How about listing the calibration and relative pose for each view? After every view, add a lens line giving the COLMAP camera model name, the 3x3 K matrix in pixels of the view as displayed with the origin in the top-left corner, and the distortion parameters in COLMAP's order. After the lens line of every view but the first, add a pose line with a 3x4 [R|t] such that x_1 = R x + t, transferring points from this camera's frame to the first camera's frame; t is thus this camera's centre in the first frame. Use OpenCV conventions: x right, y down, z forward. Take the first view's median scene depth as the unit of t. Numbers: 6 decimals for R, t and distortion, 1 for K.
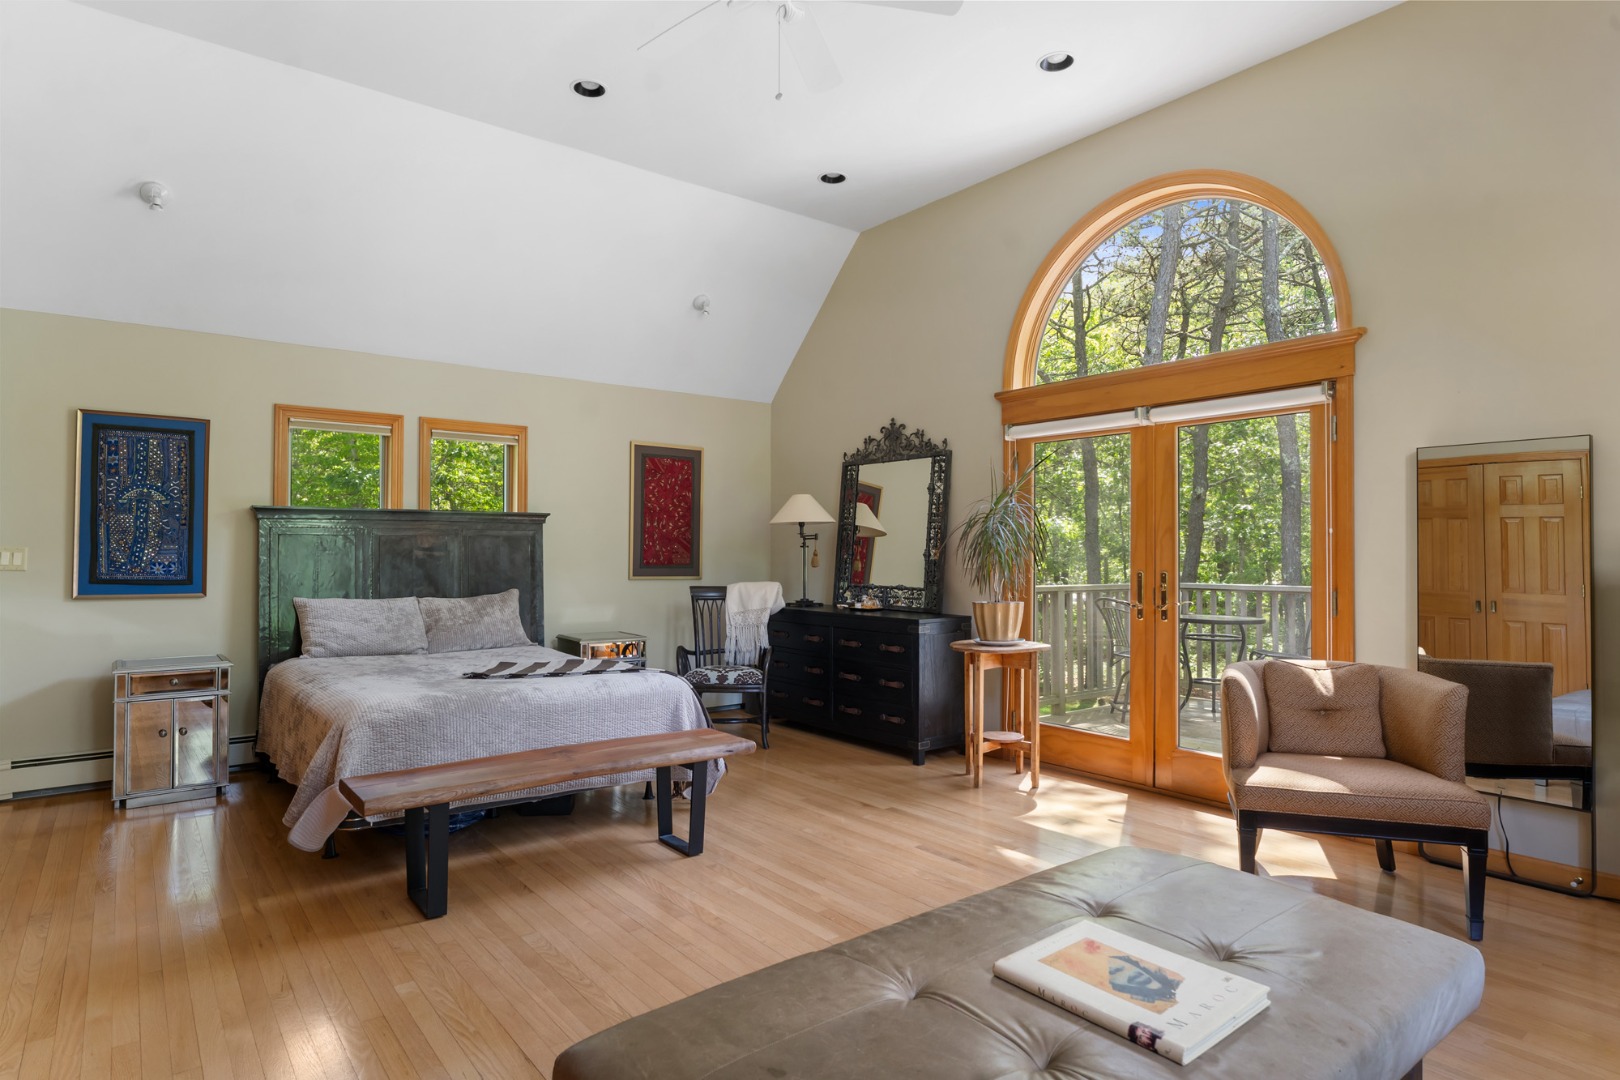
lens RADIAL K [[906.0, 0, 809.1], [0, 906.0, 542.5], [0, 0, 1]] dist [-0.000766, -0.000106]
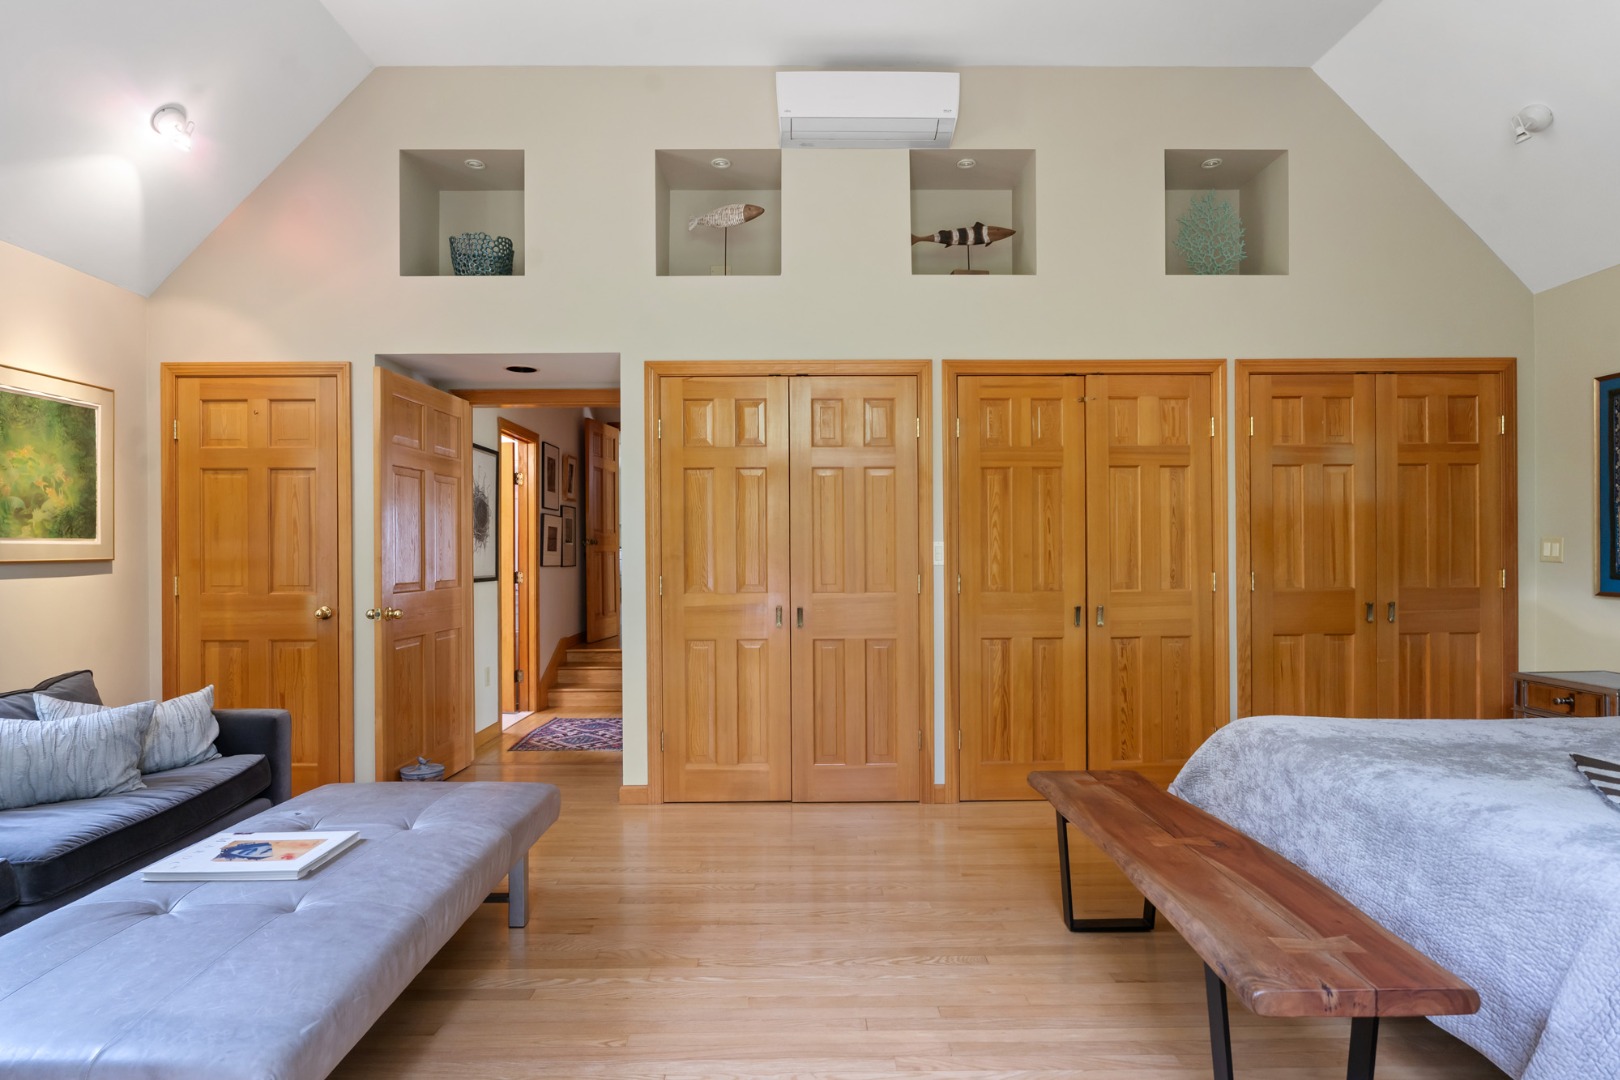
lens RADIAL K [[854.6, 0, 807.6], [0, 854.6, 543.8], [0, 0, 1]] dist [0.003668, 0.000218]
pose [[-0.603984, 0.000309, -0.796996, 0.506063], [0.019390, 0.999710, -0.014307, 0.014412], [0.796760, -0.024094, -0.603815, 1.410357]]
